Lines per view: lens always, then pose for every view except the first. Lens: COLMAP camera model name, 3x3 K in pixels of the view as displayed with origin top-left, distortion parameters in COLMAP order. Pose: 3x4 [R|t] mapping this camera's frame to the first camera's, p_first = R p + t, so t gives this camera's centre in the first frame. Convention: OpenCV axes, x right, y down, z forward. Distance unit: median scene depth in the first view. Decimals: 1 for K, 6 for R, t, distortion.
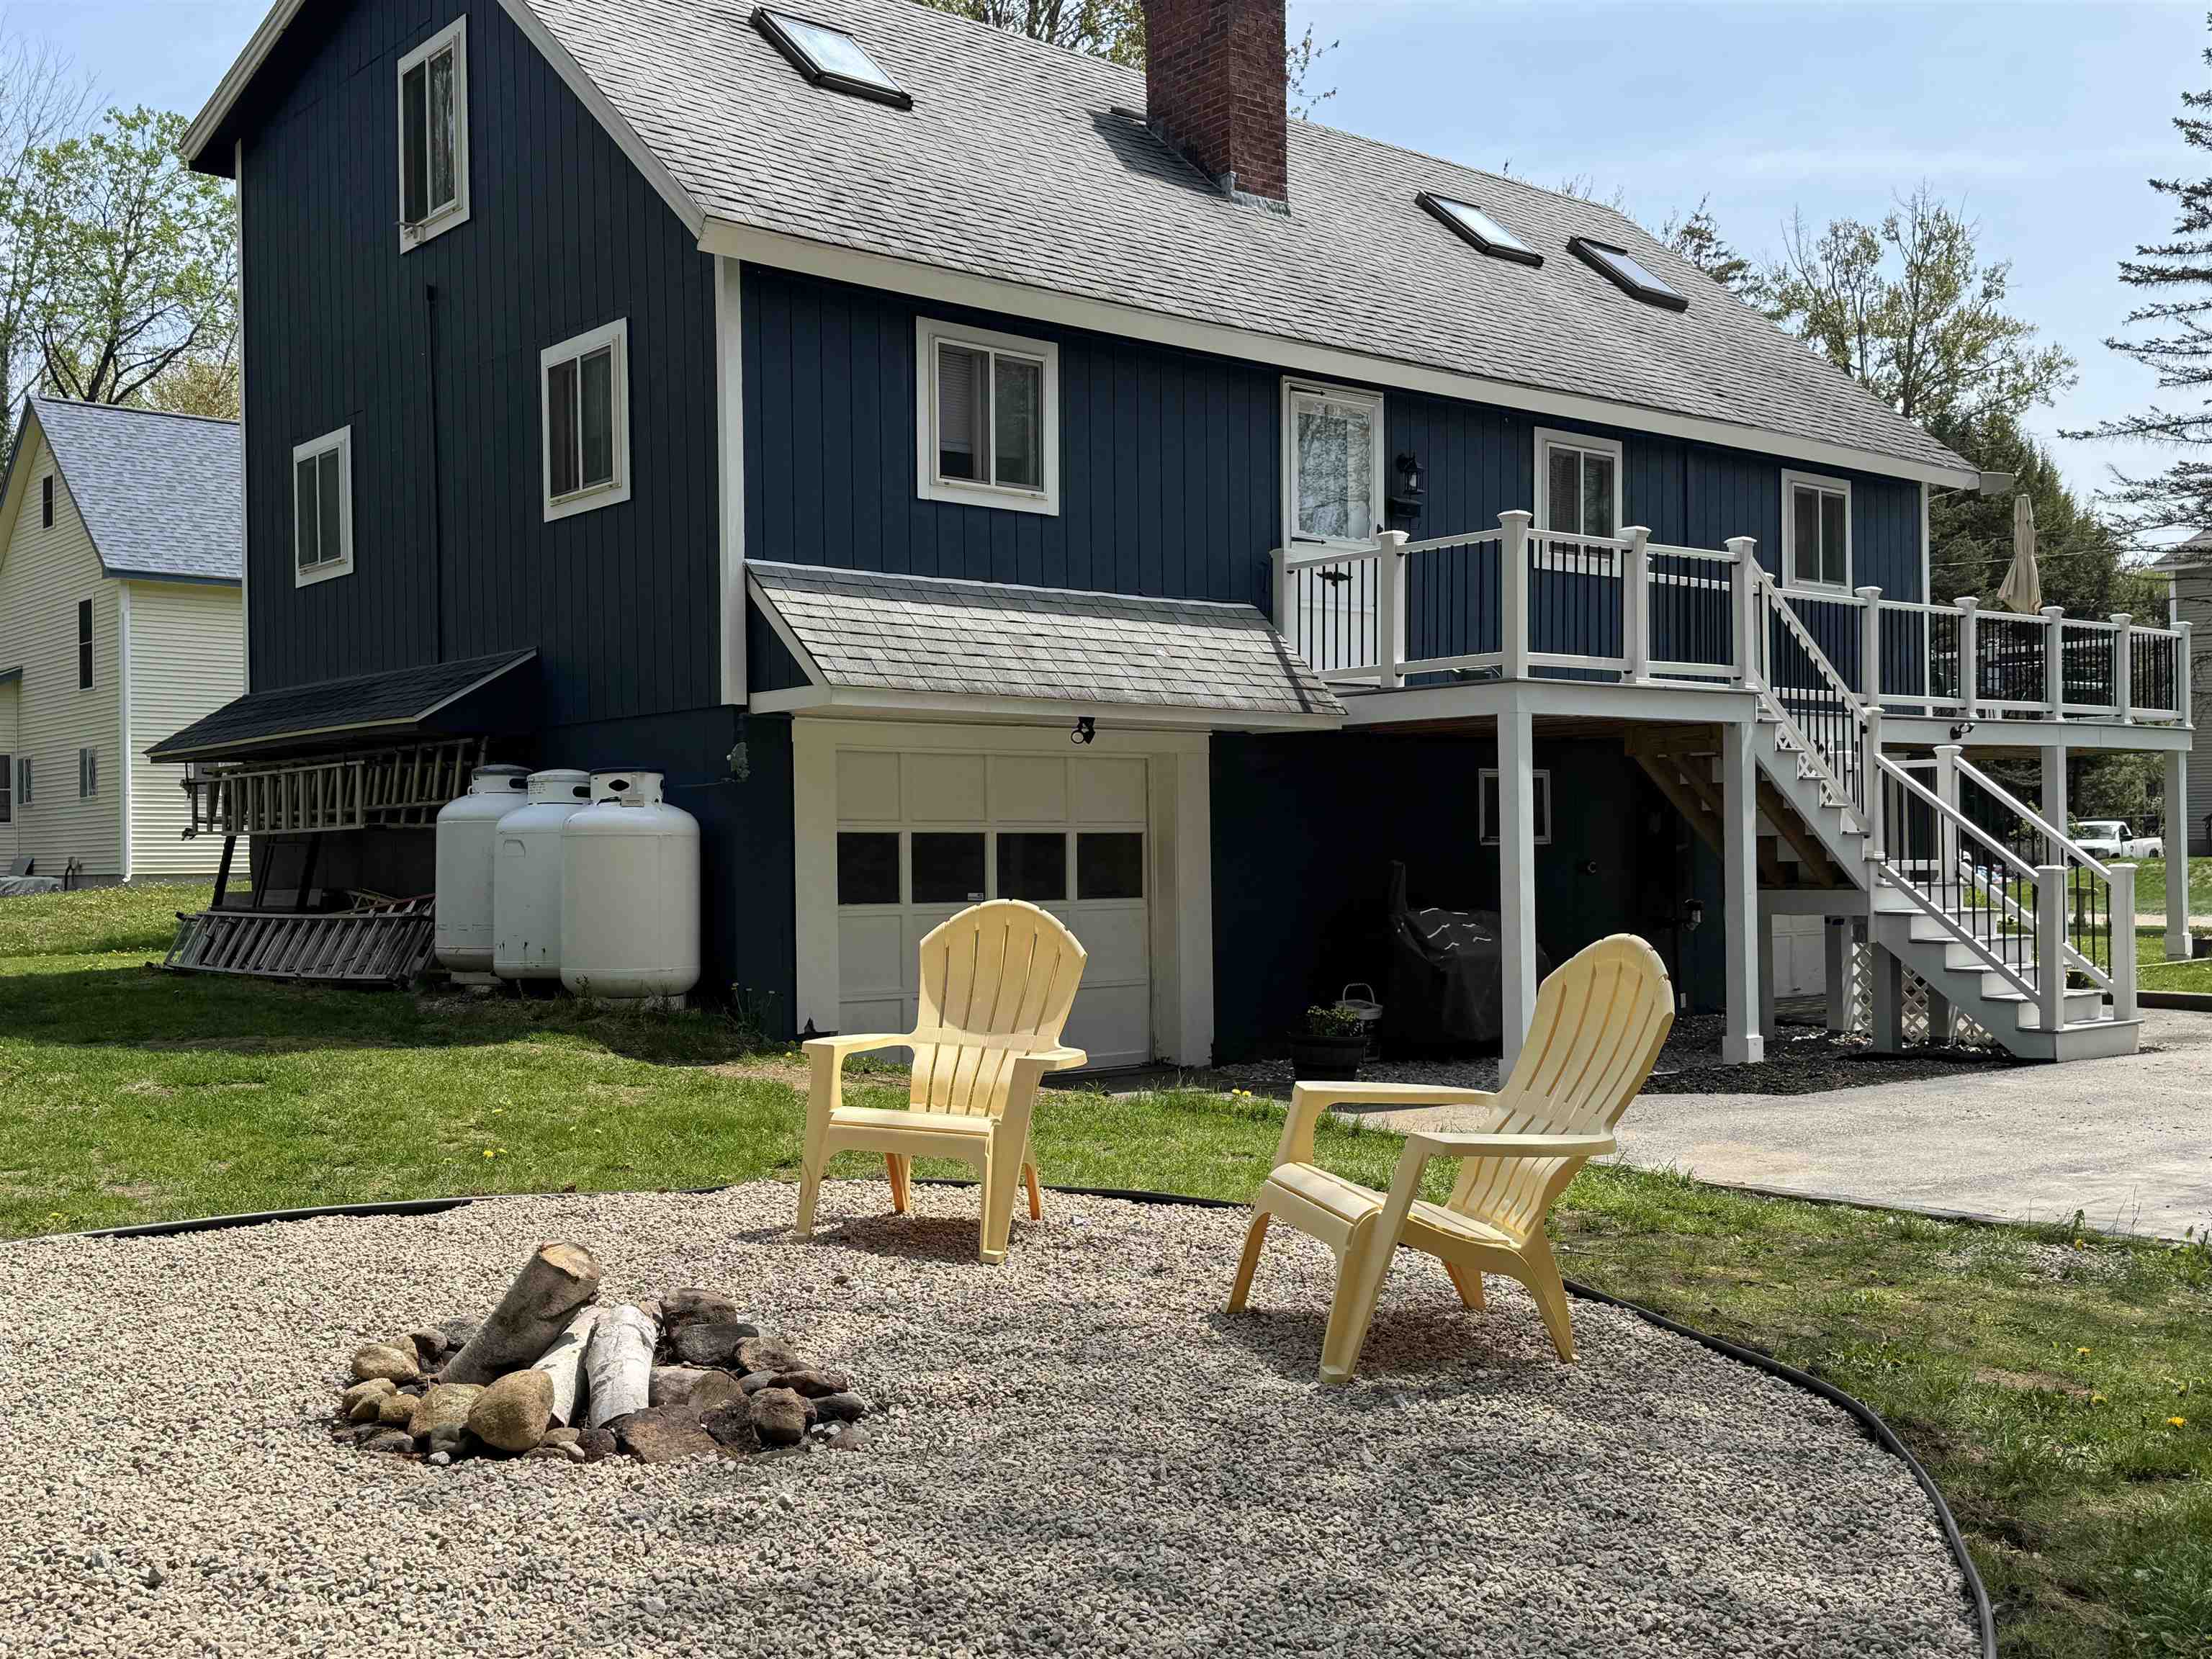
lens RADIAL K [[2211.6, 0, 1110.3], [0, 2211.6, 843.5], [0, 0, 1]] dist [0.089164, 0.000000]
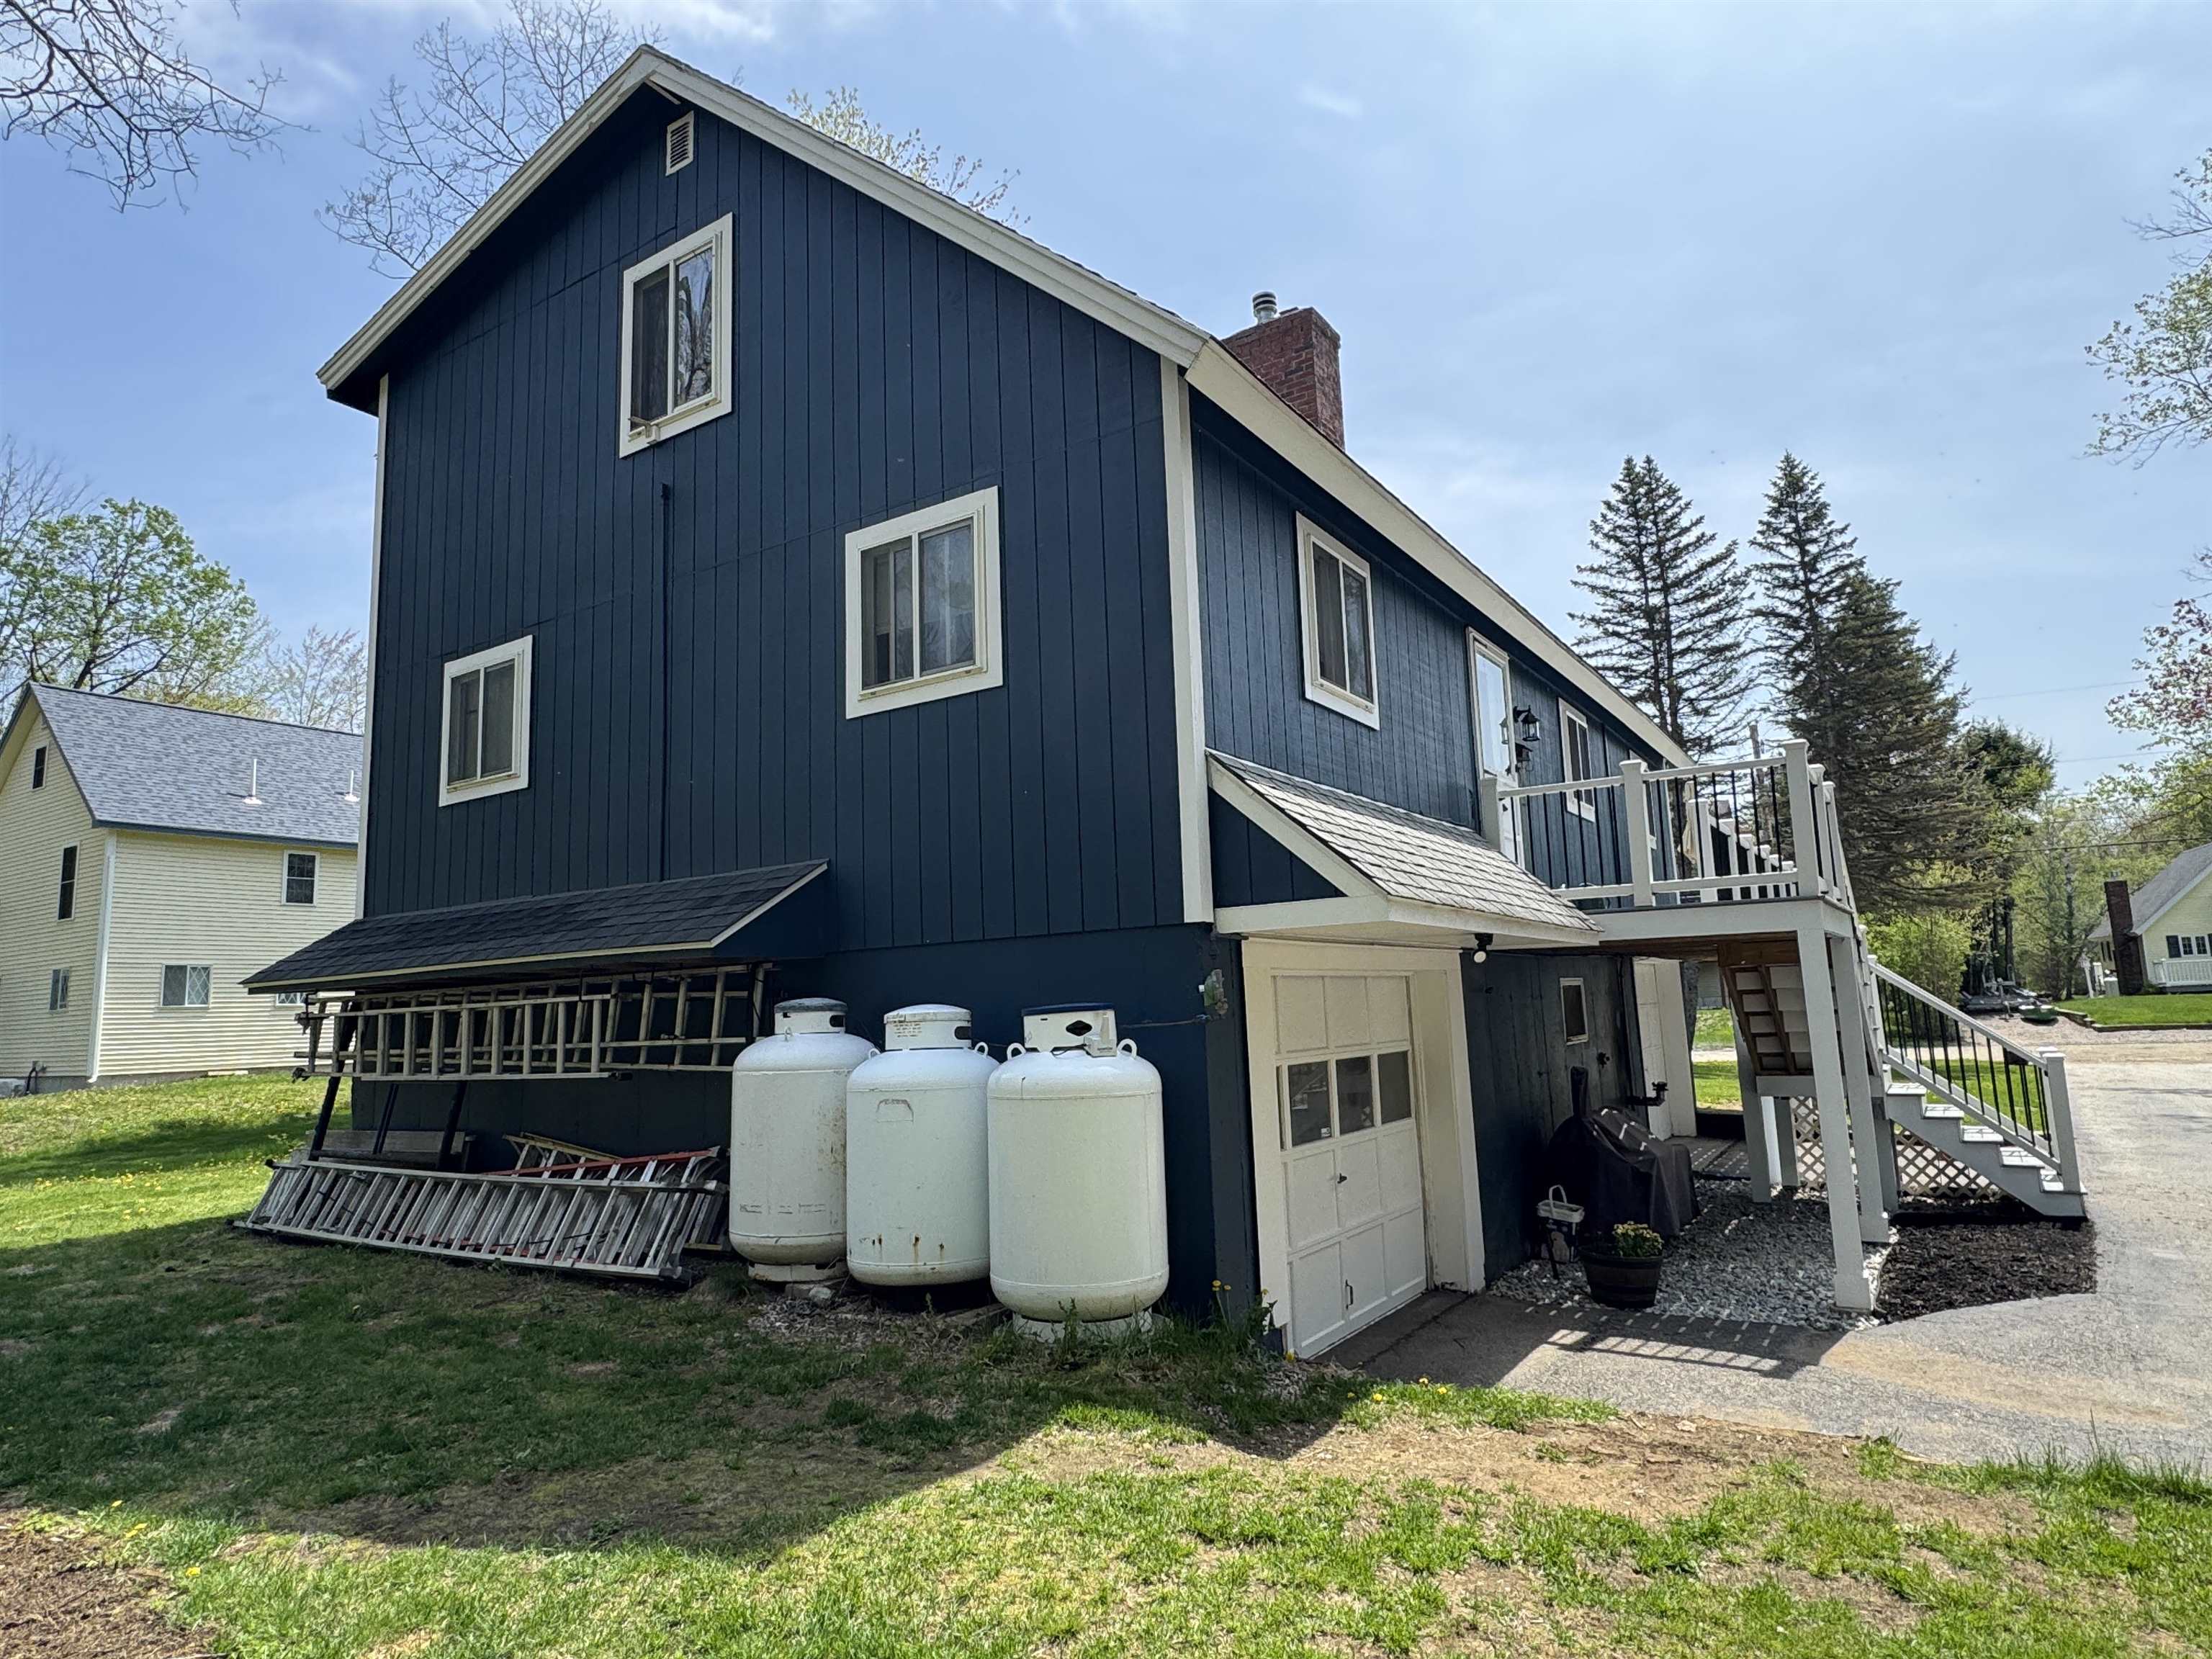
lens RADIAL K [[1290.7, 0, 1160.9], [0, 1290.7, 836.1], [0, 0, 1]] dist [-0.016880, 0.019762]
pose [[0.954985, 0.015652, 0.296242, -0.243368], [0.023718, 0.991382, -0.128838, -0.025131], [-0.295705, 0.130065, 0.946383, 0.413521]]
